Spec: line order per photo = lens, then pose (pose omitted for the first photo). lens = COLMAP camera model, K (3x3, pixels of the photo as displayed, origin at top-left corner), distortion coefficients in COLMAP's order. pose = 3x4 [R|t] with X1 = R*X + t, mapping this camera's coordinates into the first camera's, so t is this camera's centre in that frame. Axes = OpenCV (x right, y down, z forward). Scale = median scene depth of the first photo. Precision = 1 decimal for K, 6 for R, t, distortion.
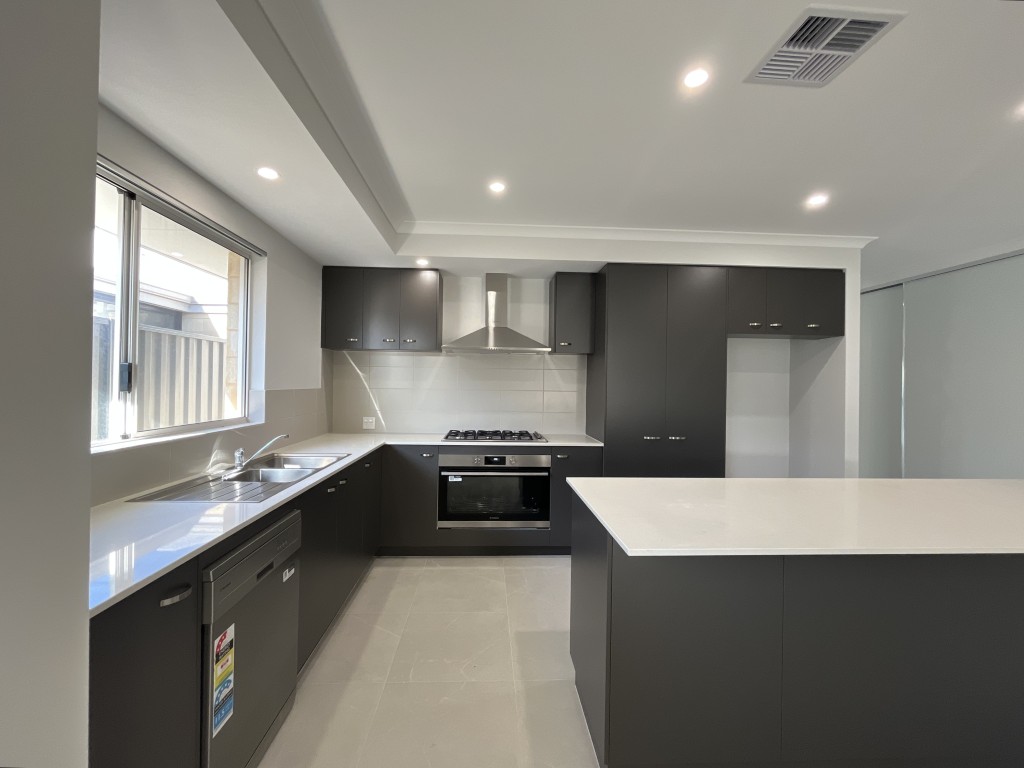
lens RADIAL K [[416.4, 0, 507.1], [0, 416.4, 380.3], [0, 0, 1]] dist [-0.001783, -0.000149]
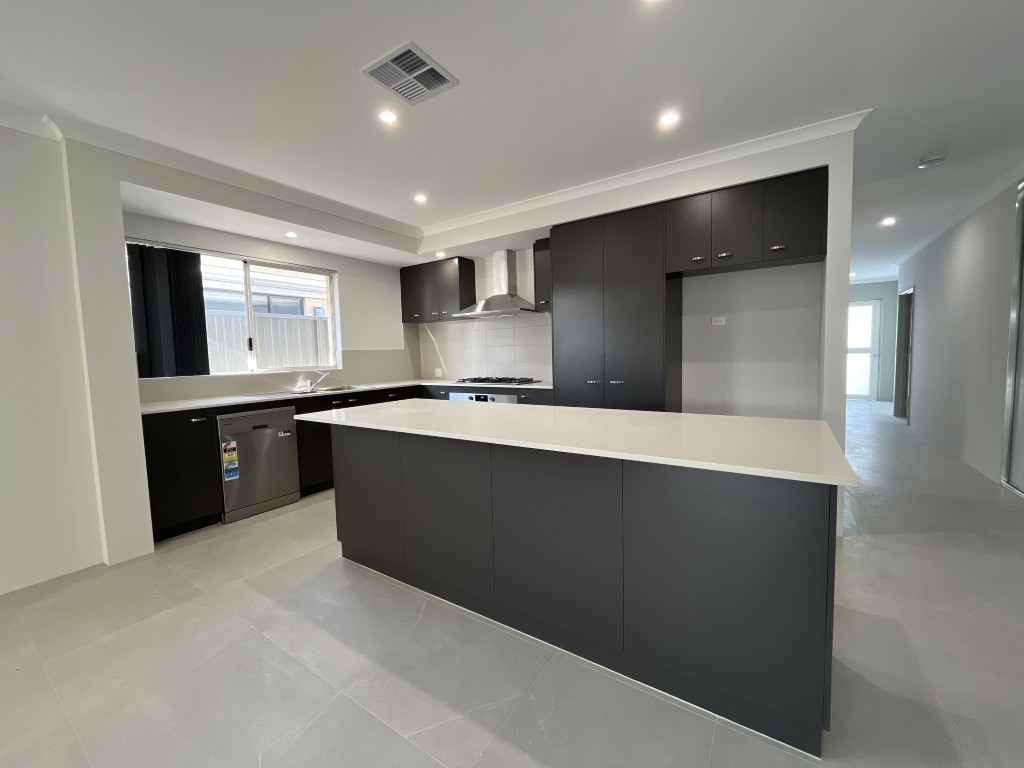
lens RADIAL K [[416.4, 0, 507.1], [0, 416.4, 380.3], [0, 0, 1]] dist [-0.001783, -0.000149]
pose [[0.795335, 0.006907, -0.606131, 0.815452], [0.040552, 0.997089, 0.064573, 0.051612], [0.604812, -0.075937, 0.792740, 0.018157]]
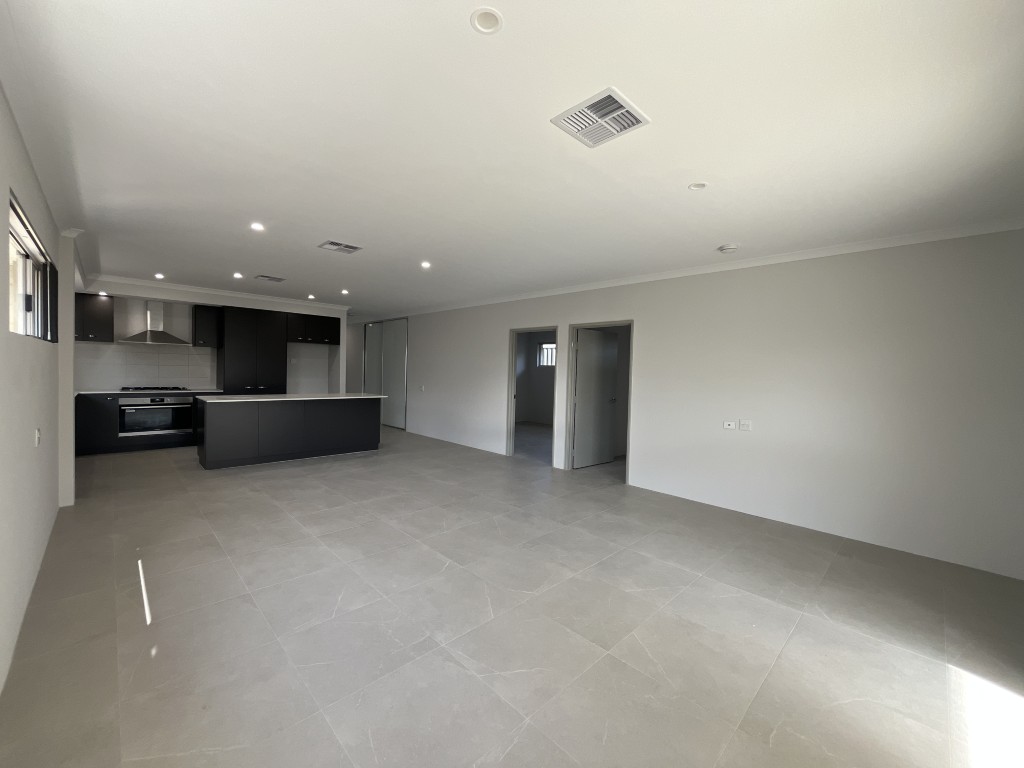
lens RADIAL K [[416.4, 0, 507.1], [0, 416.4, 380.3], [0, 0, 1]] dist [-0.001783, -0.000149]
pose [[0.755566, -0.012330, 0.654957, -0.064813], [-0.020235, 0.998906, 0.042149, -0.019643], [-0.654760, -0.045099, 0.754490, -1.532109]]
